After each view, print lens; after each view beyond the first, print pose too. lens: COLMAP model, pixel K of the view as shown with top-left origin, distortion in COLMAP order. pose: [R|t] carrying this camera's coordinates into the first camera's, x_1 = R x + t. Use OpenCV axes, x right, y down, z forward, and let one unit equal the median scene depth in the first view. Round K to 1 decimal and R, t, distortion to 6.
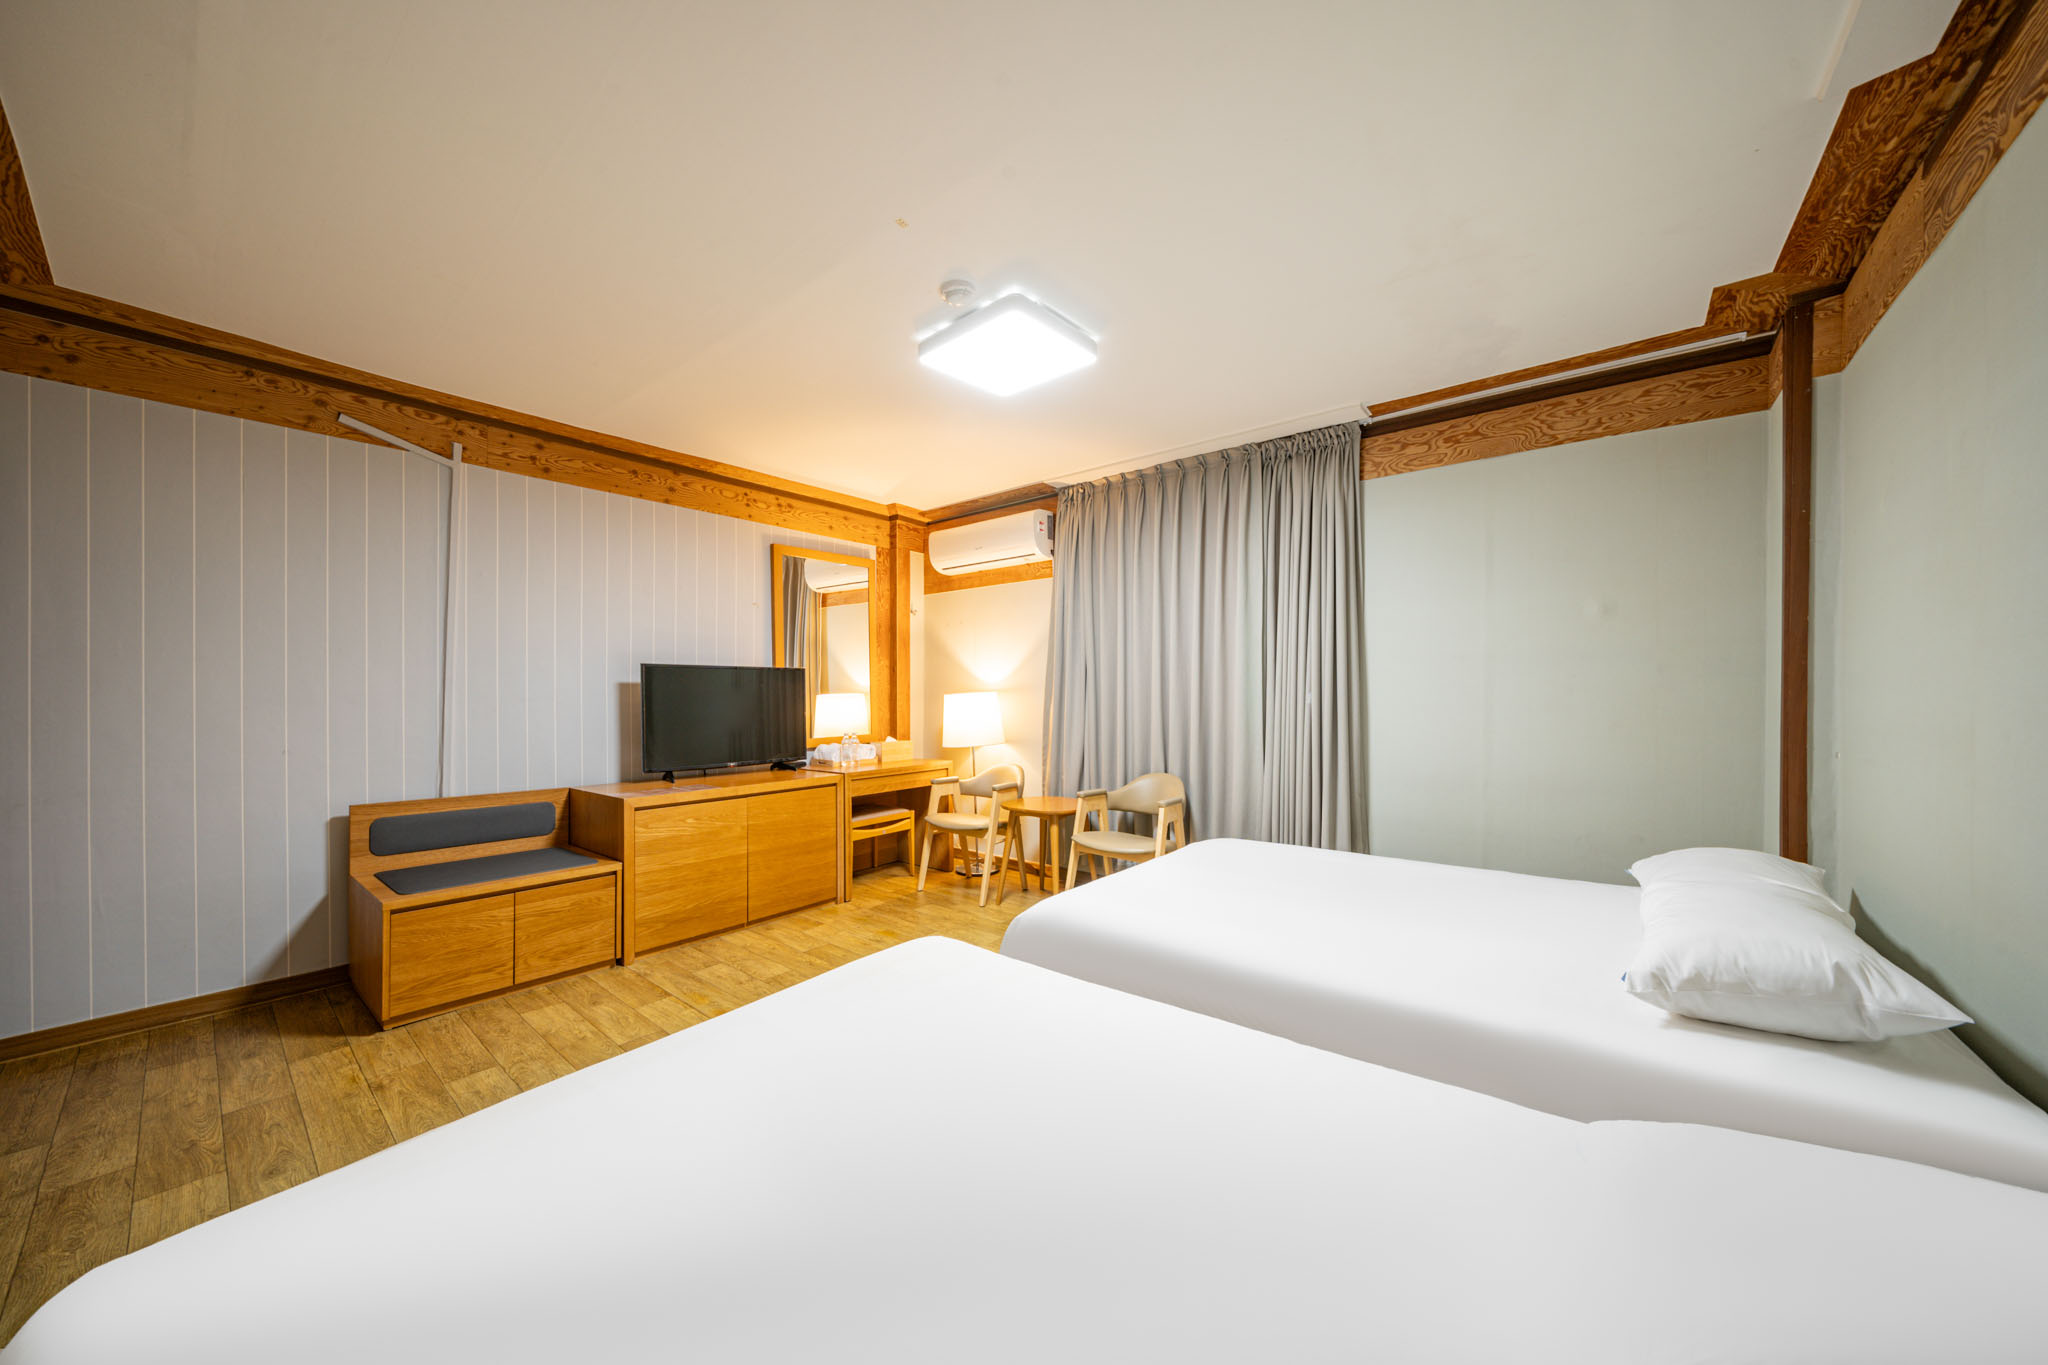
lens RADIAL K [[707.0, 0, 1019.3], [0, 707.0, 691.3], [0, 0, 1]] dist [0.000320, -0.000045]
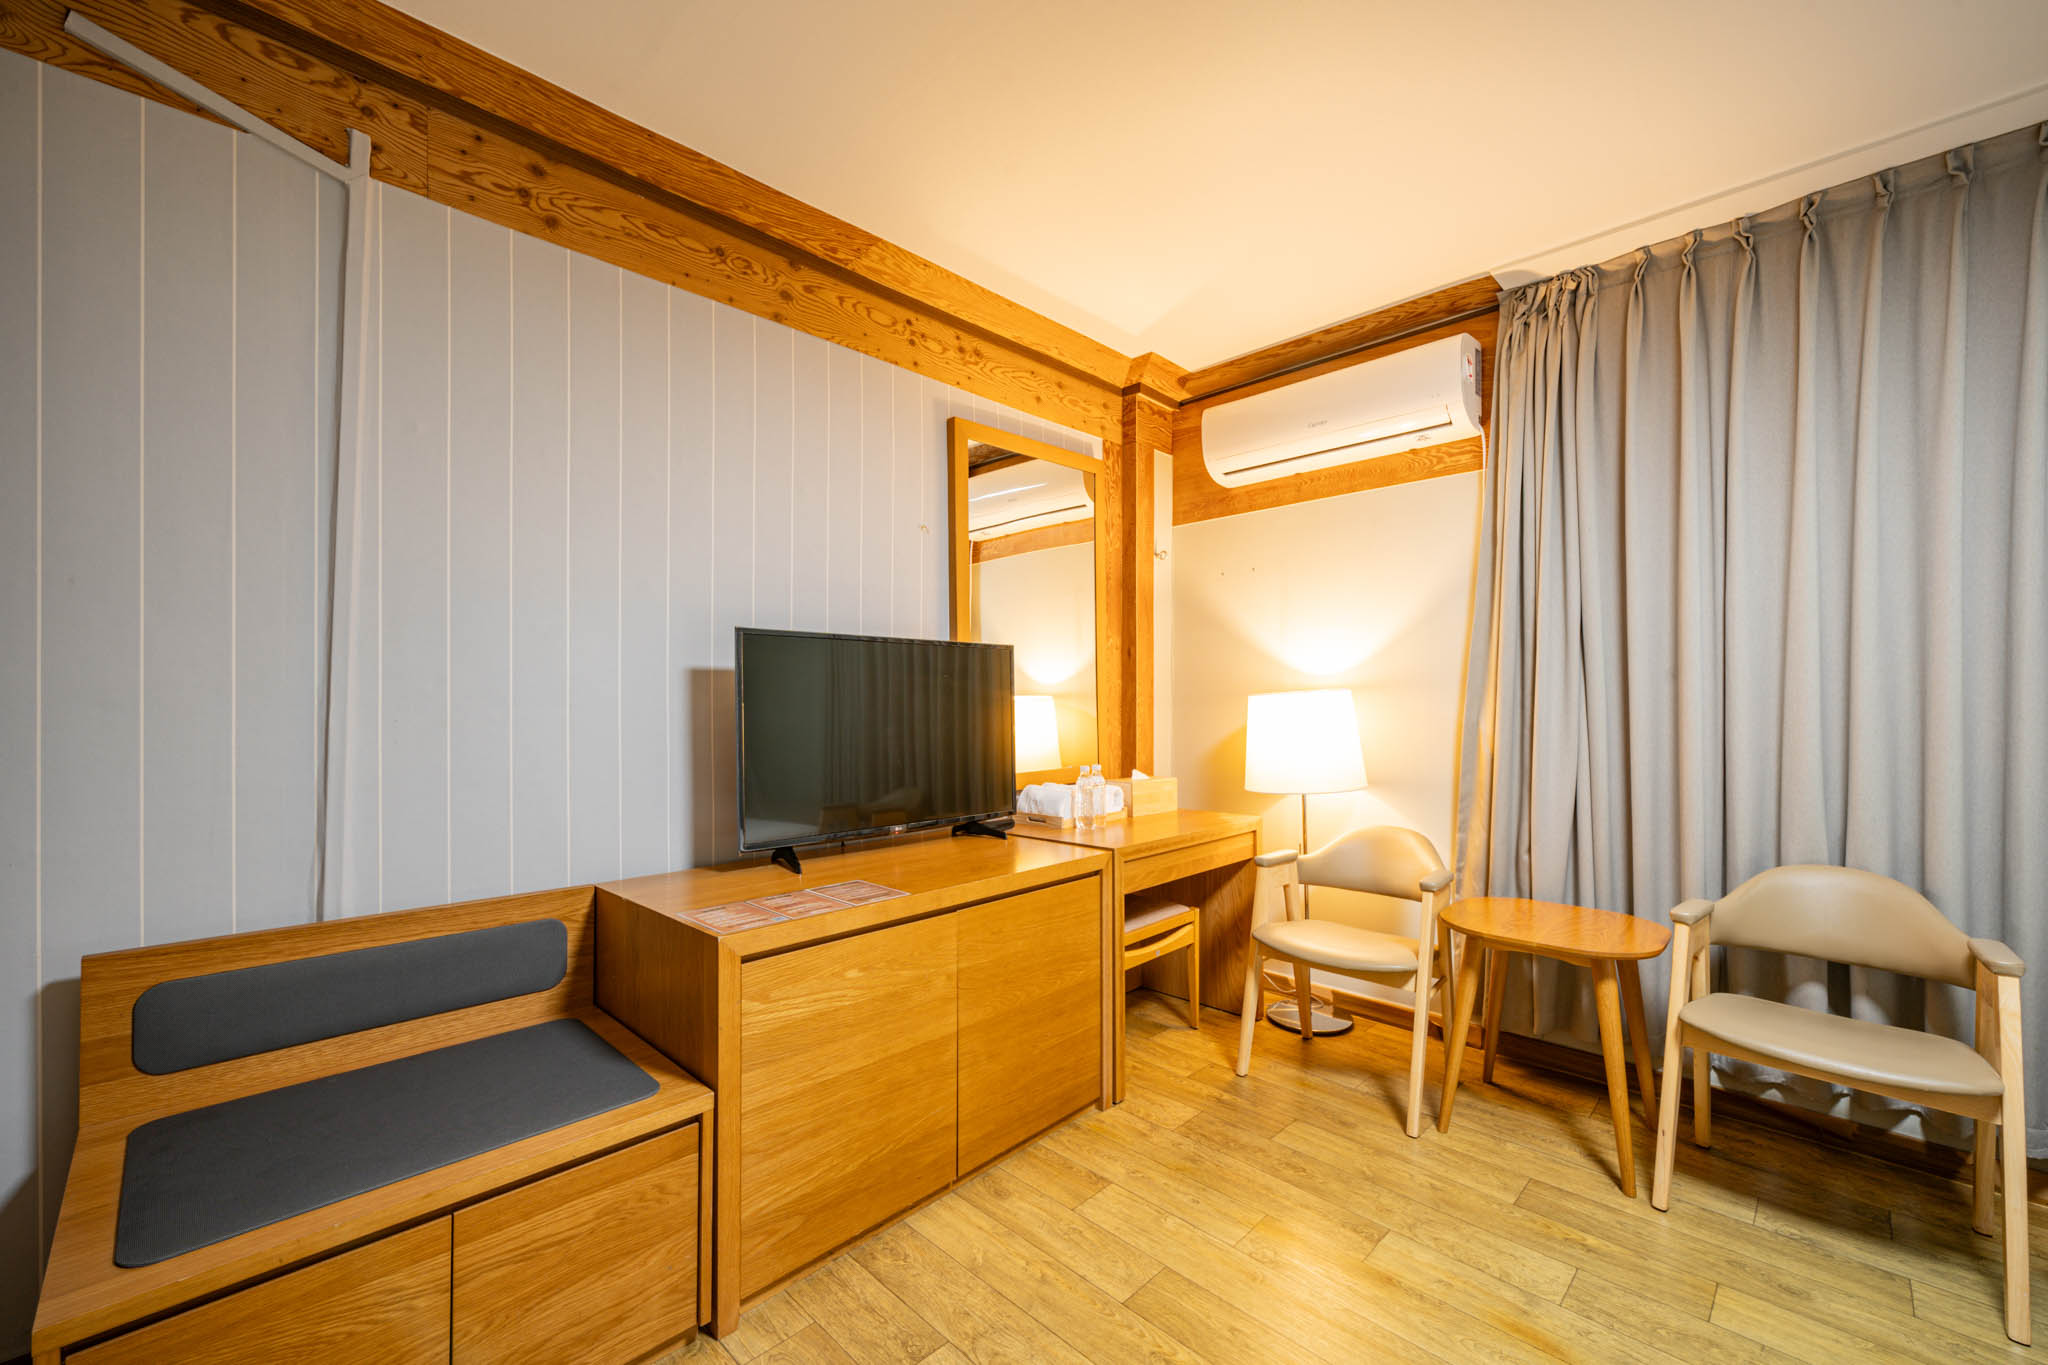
lens RADIAL K [[825.7, 0, 1026.2], [0, 825.7, 696.3], [0, 0, 1]] dist [0.002312, 0.000867]
pose [[0.995901, 0.000621, -0.090447, -0.269429], [-0.000861, 0.999996, -0.002620, 0.008559], [0.090445, 0.002687, 0.995898, 0.427481]]
